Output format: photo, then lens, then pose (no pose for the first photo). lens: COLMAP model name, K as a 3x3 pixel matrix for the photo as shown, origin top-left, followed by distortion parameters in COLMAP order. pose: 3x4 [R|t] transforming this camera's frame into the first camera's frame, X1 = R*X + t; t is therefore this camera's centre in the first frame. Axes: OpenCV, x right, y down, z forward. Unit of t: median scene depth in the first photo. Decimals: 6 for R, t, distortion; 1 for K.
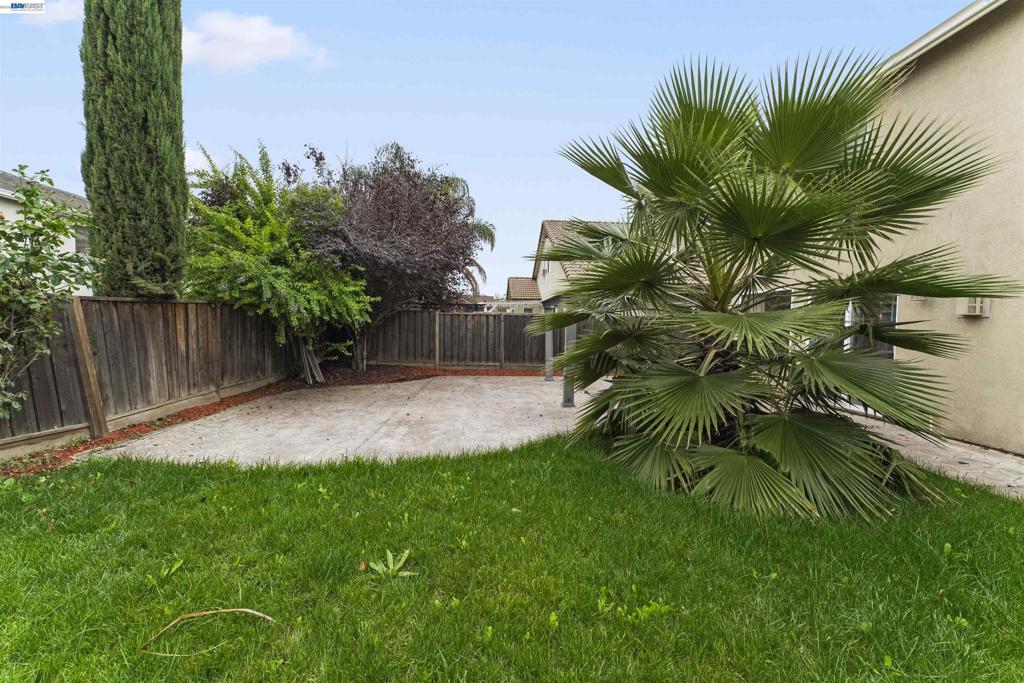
lens RADIAL K [[399.5, 0, 512.0], [0, 399.5, 341.5], [0, 0, 1]] dist [0.000283, -0.000050]
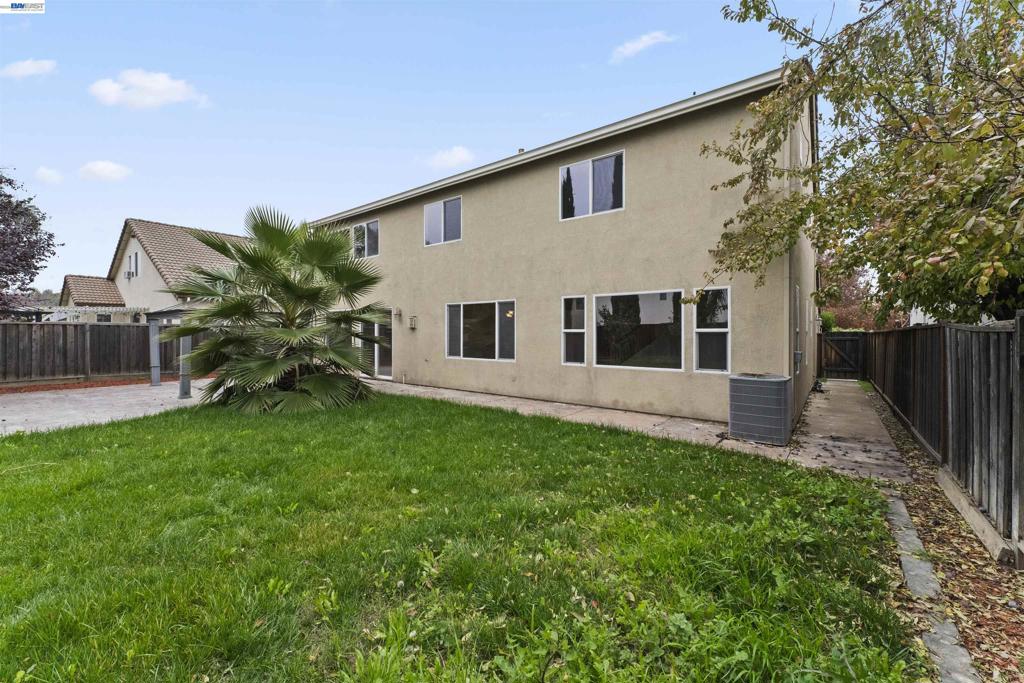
lens RADIAL K [[414.9, 0, 509.8], [0, 414.9, 333.9], [0, 0, 1]] dist [0.000574, 0.000065]
pose [[0.655300, -0.016033, 0.755199, -0.286413], [0.040667, 0.999074, -0.014077, 0.029366], [-0.754273, 0.039937, 0.655345, -1.063501]]
